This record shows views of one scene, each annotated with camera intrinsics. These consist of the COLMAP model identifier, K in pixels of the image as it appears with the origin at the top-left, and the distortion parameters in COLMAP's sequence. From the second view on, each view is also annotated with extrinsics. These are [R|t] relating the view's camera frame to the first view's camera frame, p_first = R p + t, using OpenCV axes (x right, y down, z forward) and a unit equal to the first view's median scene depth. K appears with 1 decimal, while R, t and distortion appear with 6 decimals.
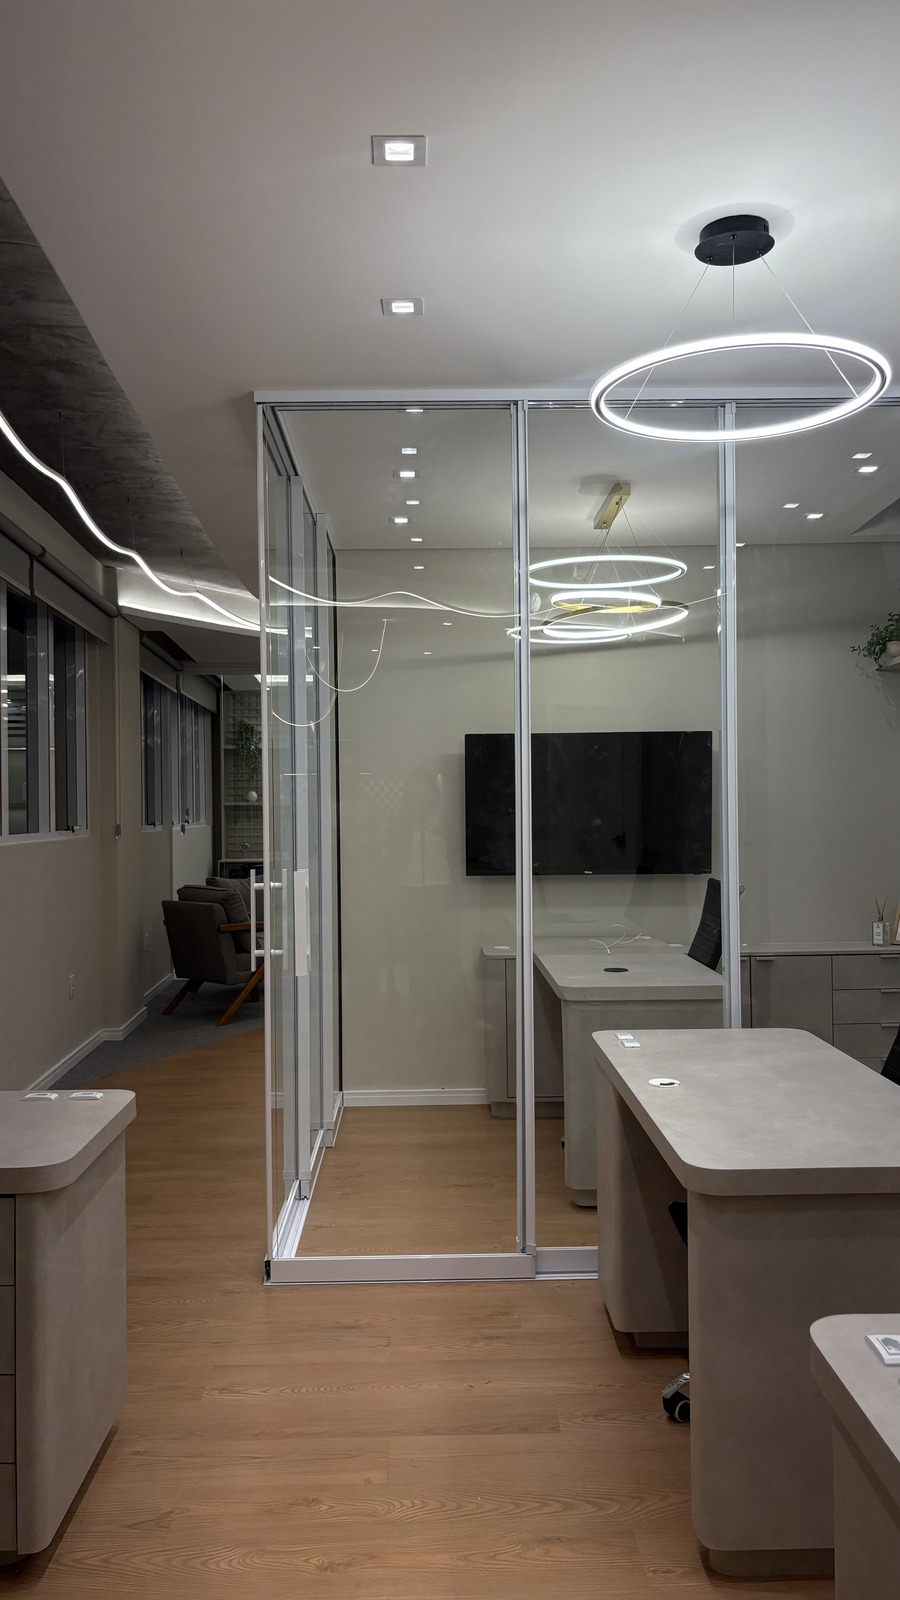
lens RADIAL K [[1220.6, 0, 449.5], [0, 1220.6, 807.5], [0, 0, 1]] dist [0.006699, -0.005025]
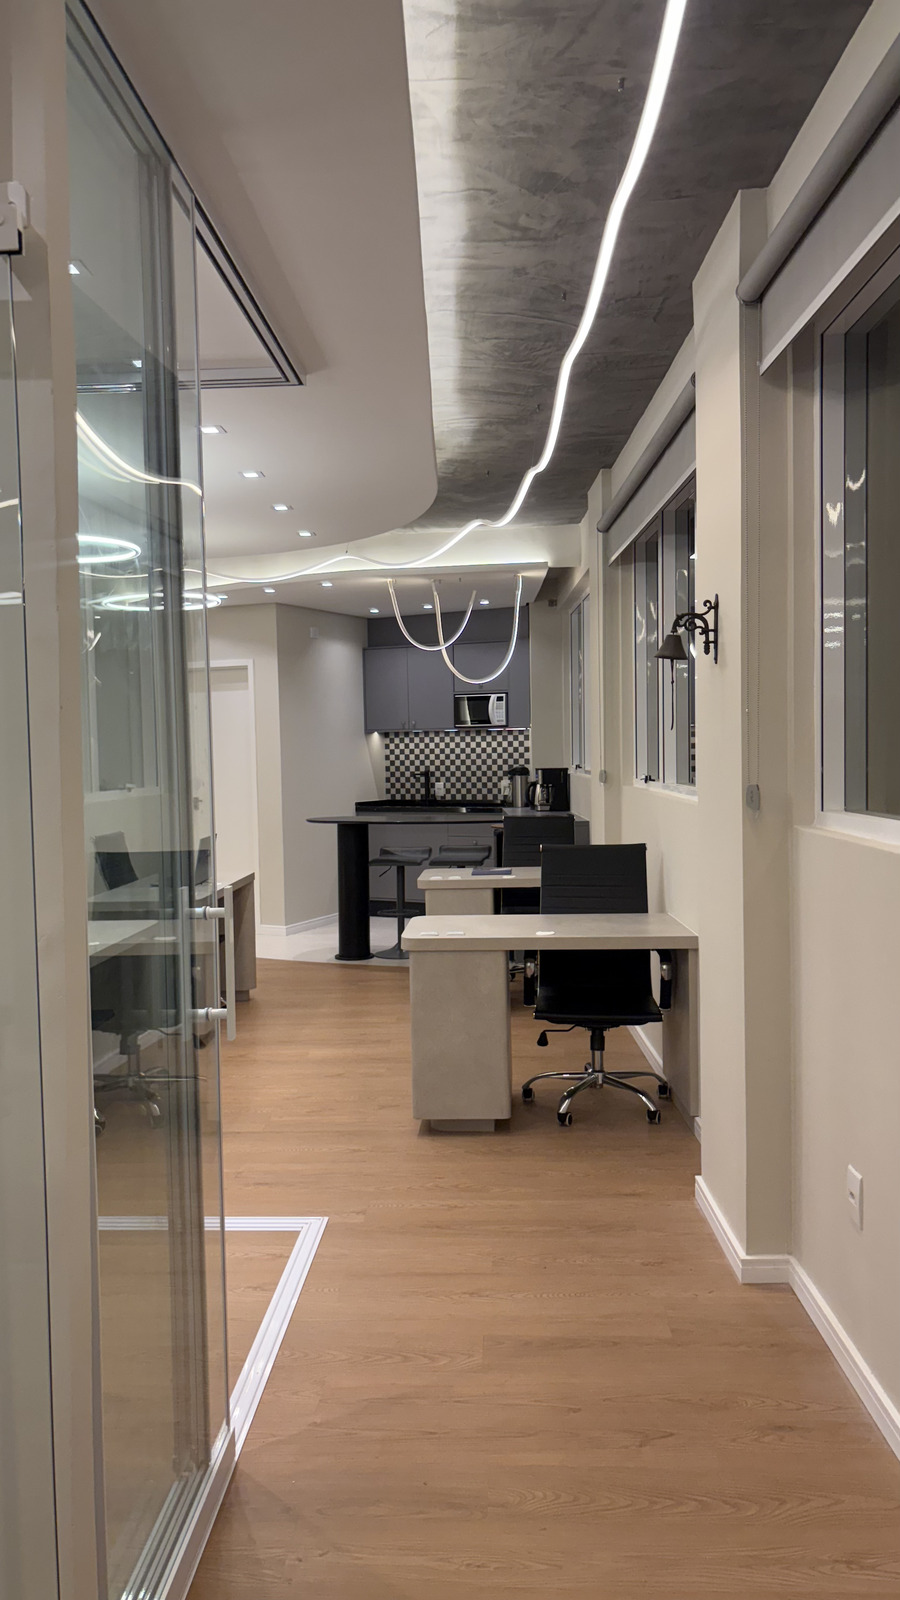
lens RADIAL K [[1220.6, 0, 450.5], [0, 1220.6, 803.4], [0, 0, 1]] dist [0.006699, -0.005025]
pose [[-0.996977, 0.030172, 0.071599, -0.239927], [0.032868, 0.998783, 0.036780, -0.006414], [-0.070402, 0.039023, -0.996755, 1.415708]]
